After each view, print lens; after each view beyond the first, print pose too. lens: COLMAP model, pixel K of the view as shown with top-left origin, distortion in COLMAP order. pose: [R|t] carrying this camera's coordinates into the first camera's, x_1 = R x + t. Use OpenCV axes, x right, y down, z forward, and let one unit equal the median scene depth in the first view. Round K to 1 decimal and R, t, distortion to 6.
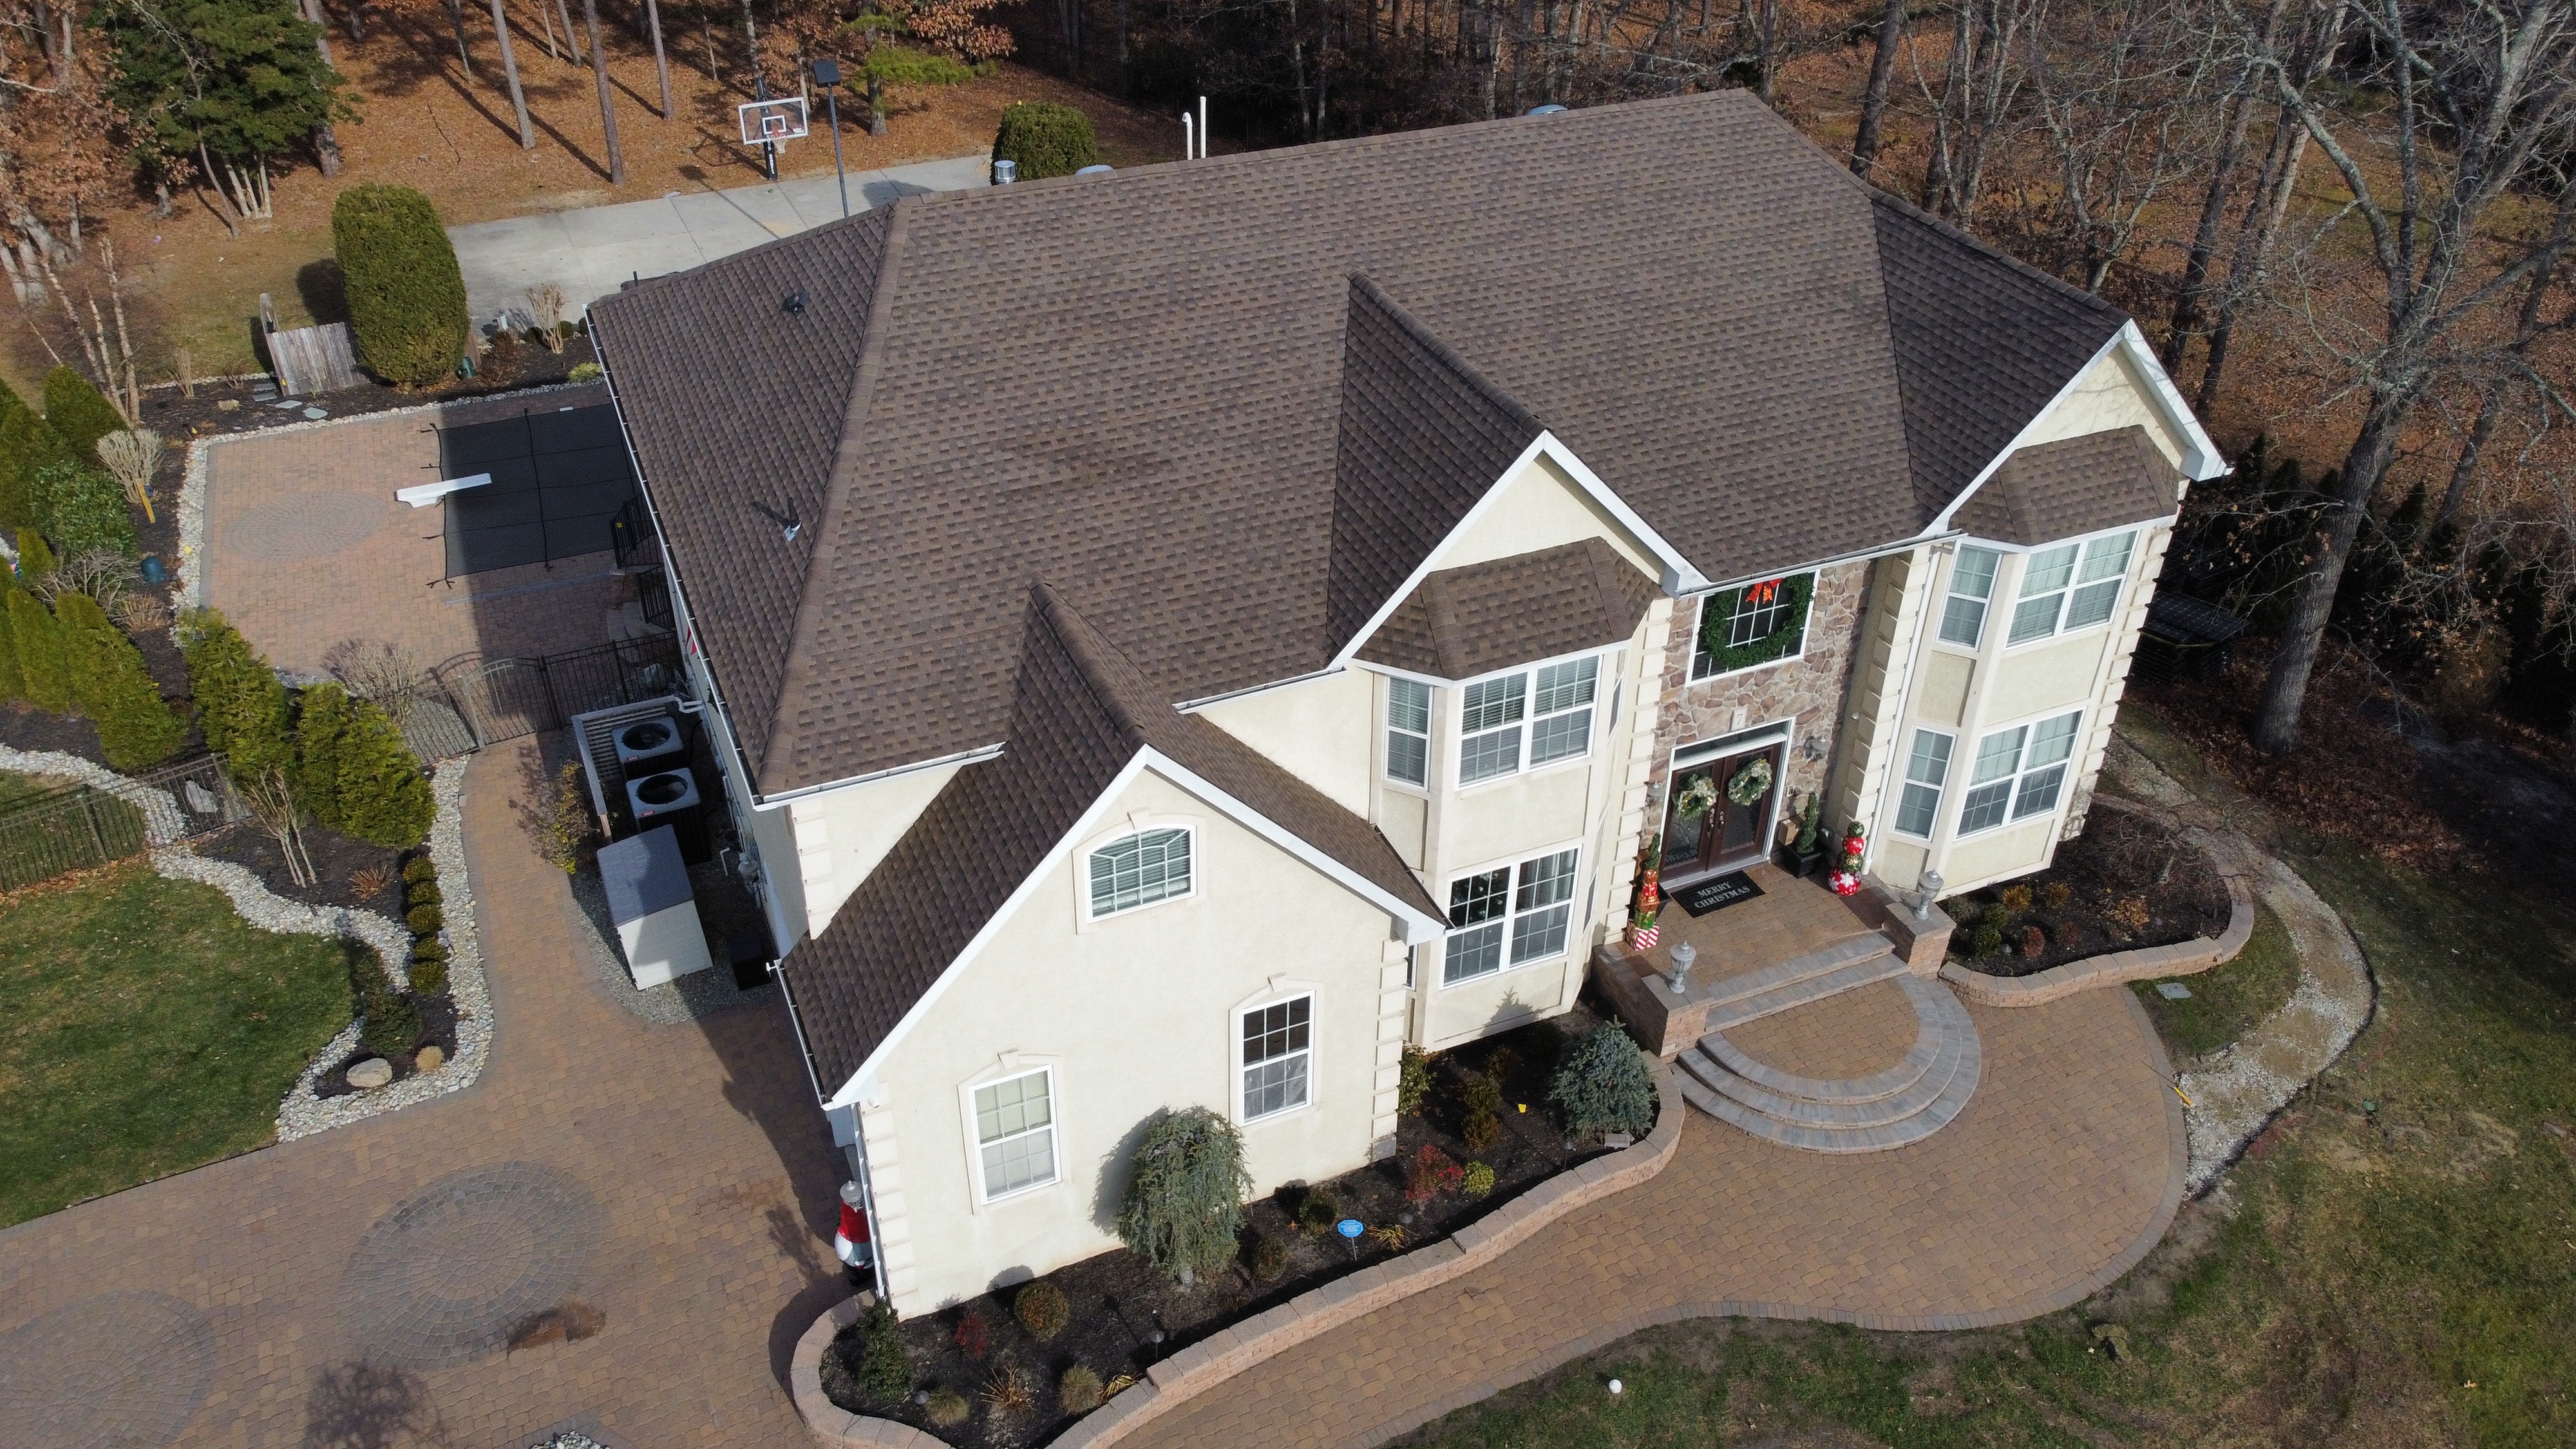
lens RADIAL K [[1998.0, 0, 1274.2], [0, 1998.0, 715.1], [0, 0, 1]] dist [-0.022982, -0.003264]
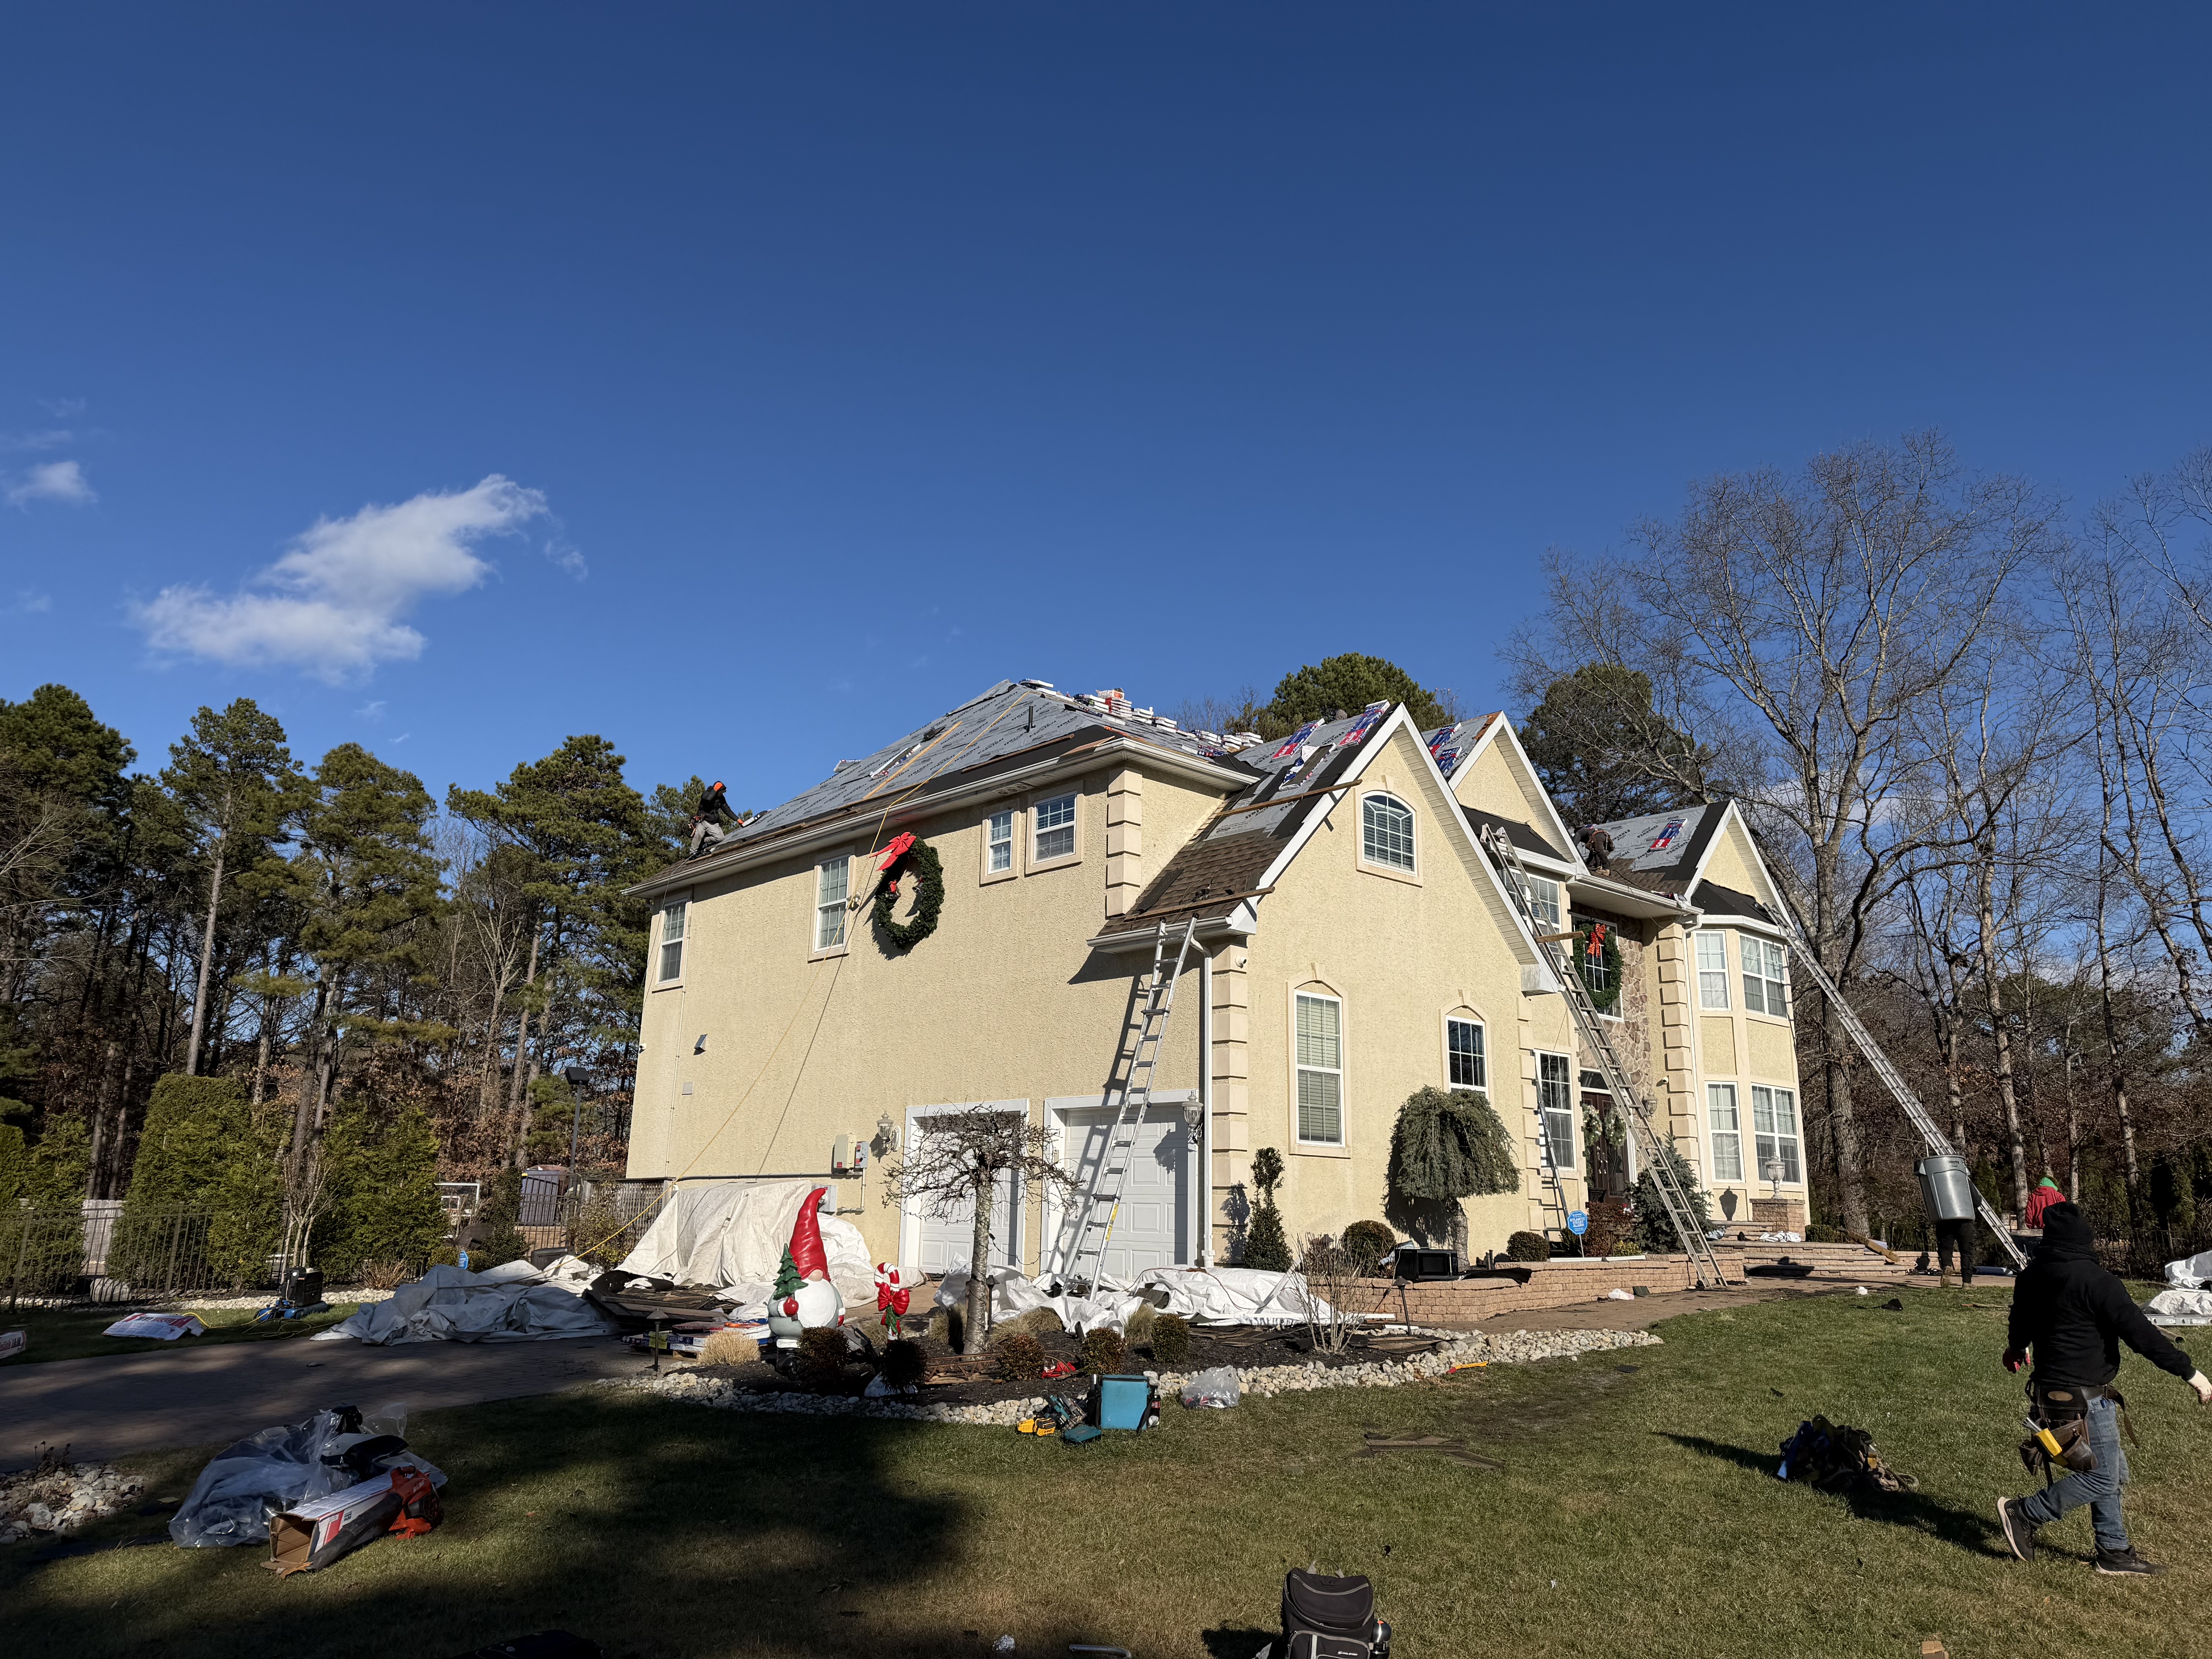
lens RADIAL K [[1539.7, 0, 1100.1], [0, 1539.7, 835.2], [0, 0, 1]] dist [0.072797, -0.002110]
pose [[0.943689, 0.085067, 0.319709, -0.453064], [0.175983, 0.689234, -0.702841, 0.603177], [-0.280143, 0.719527, 0.635453, 0.331498]]
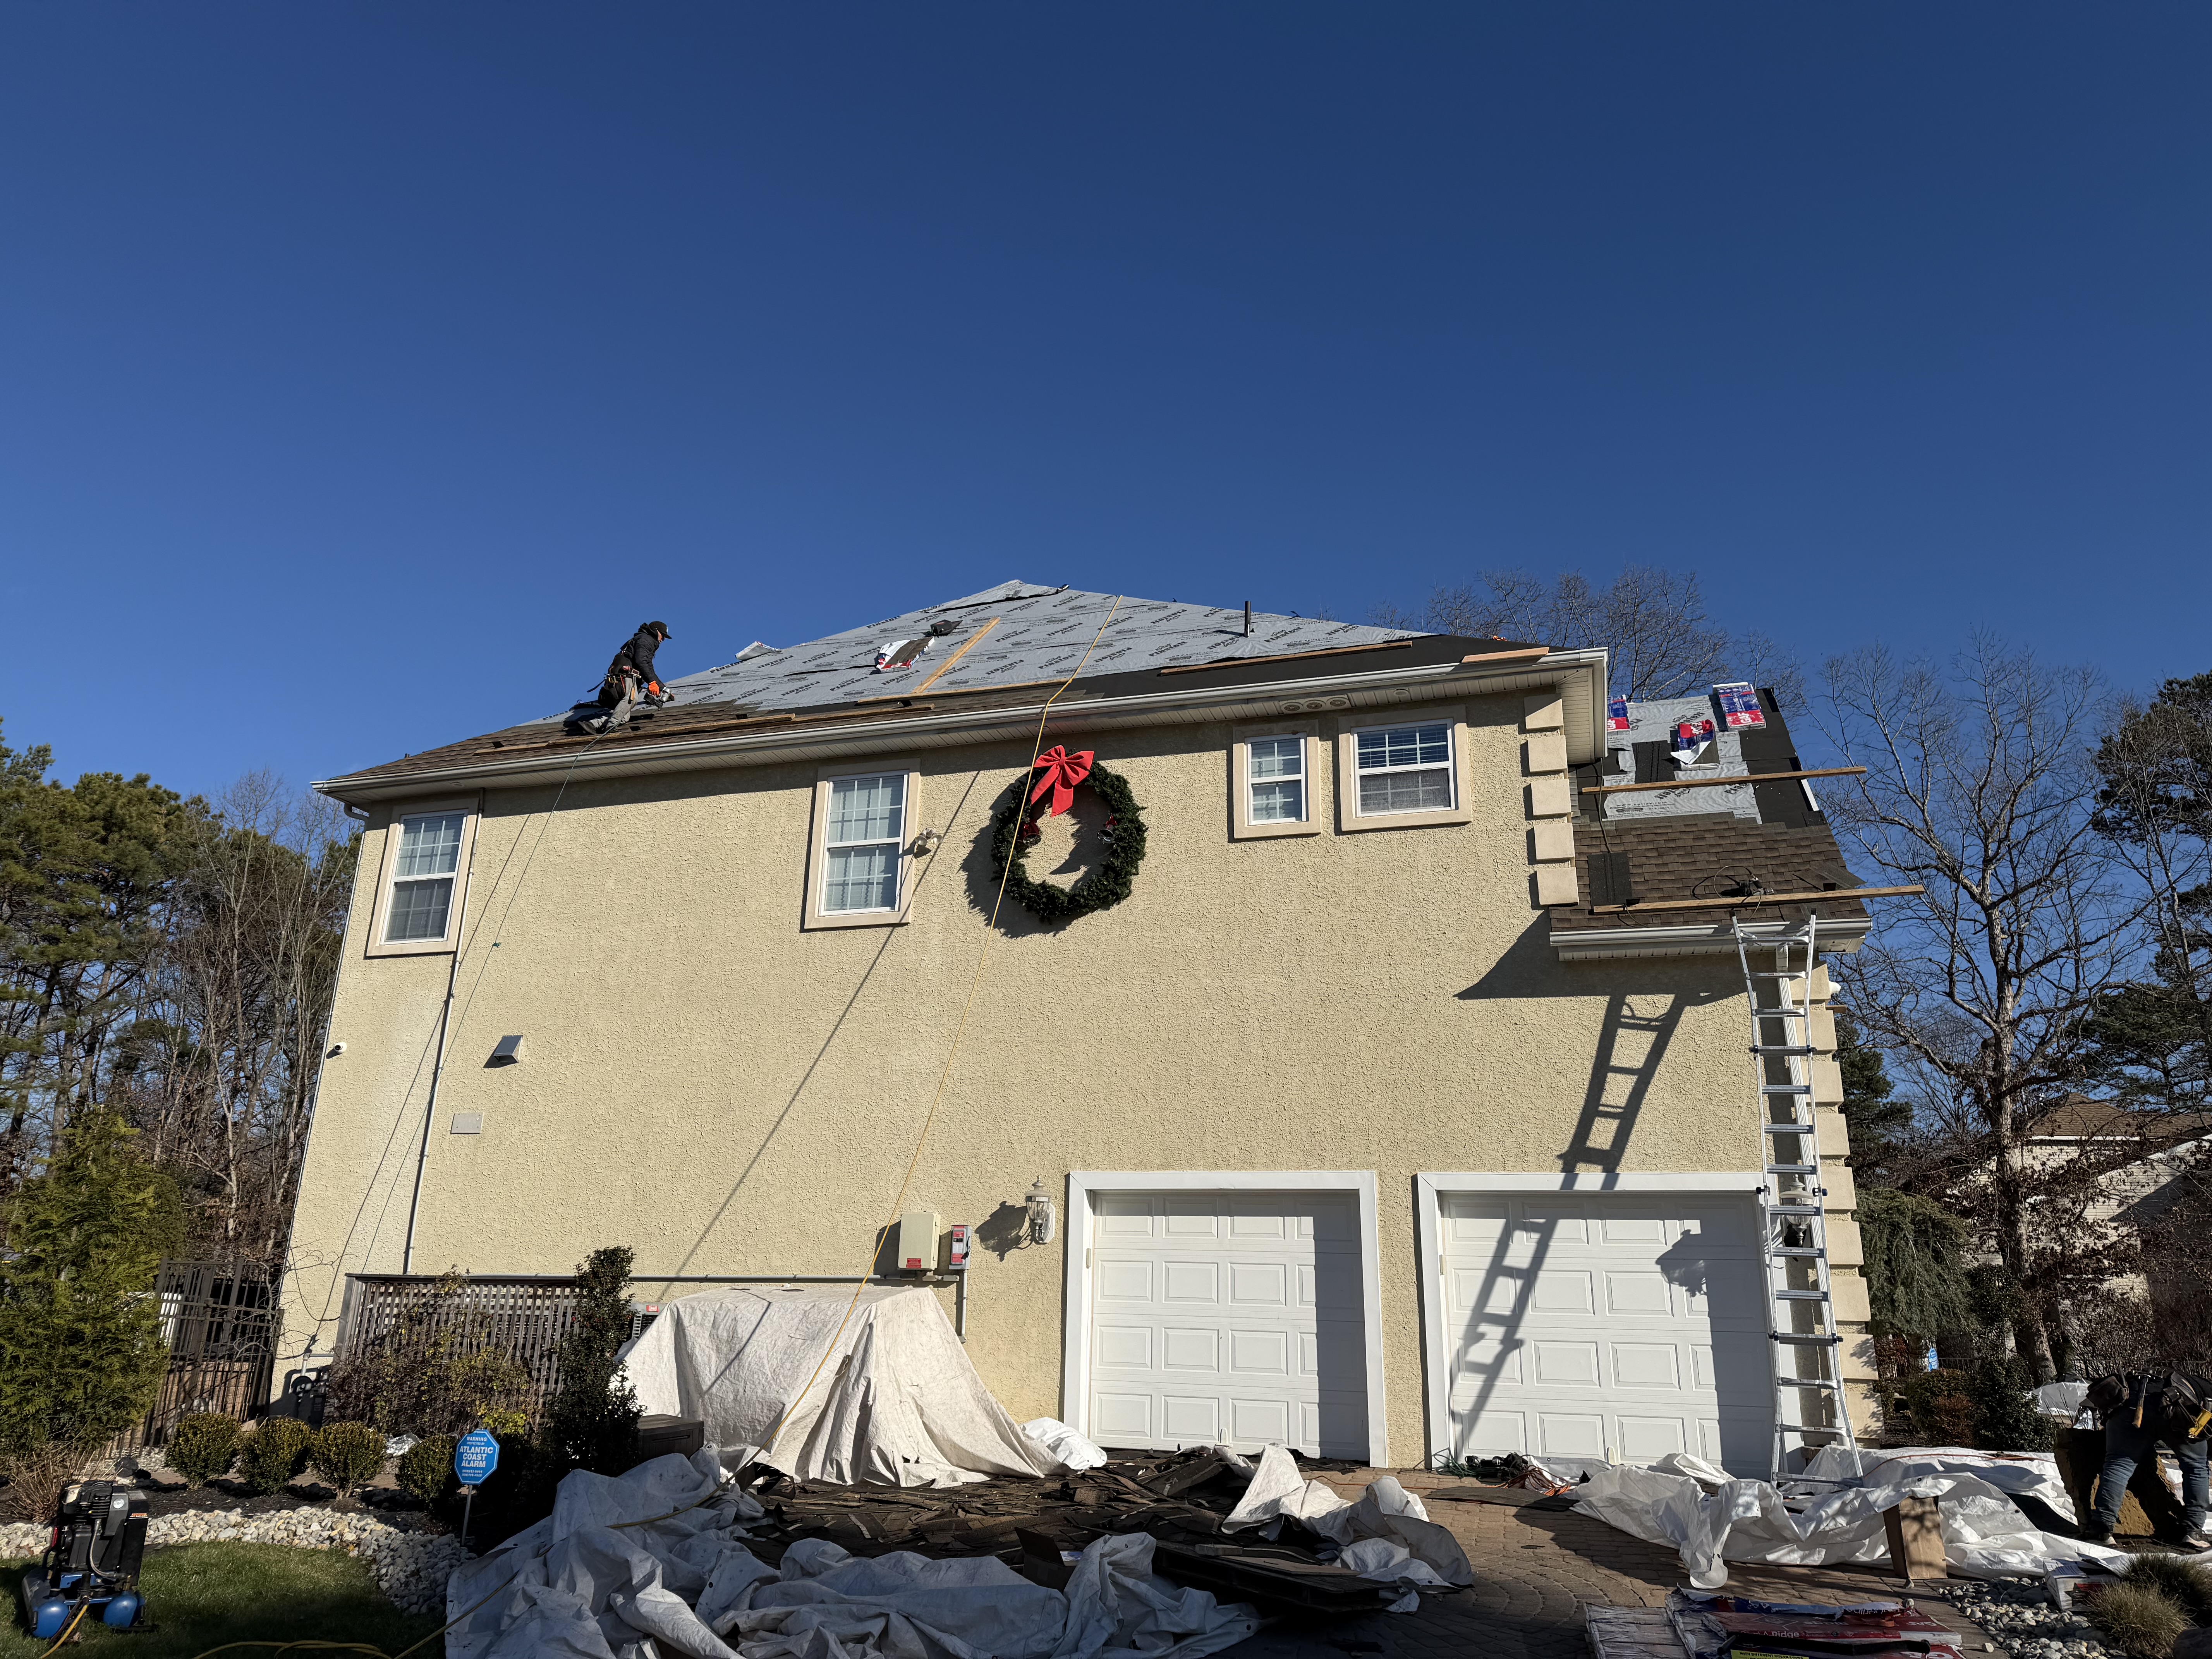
lens RADIAL K [[1539.7, 0, 1104.9], [0, 1539.7, 830.4], [0, 0, 1]] dist [0.072797, -0.002110]
pose [[0.651375, 0.252554, 0.715490, -0.681705], [0.402672, 0.684168, -0.608087, 0.322885], [-0.643091, 0.684200, 0.343954, 0.760278]]
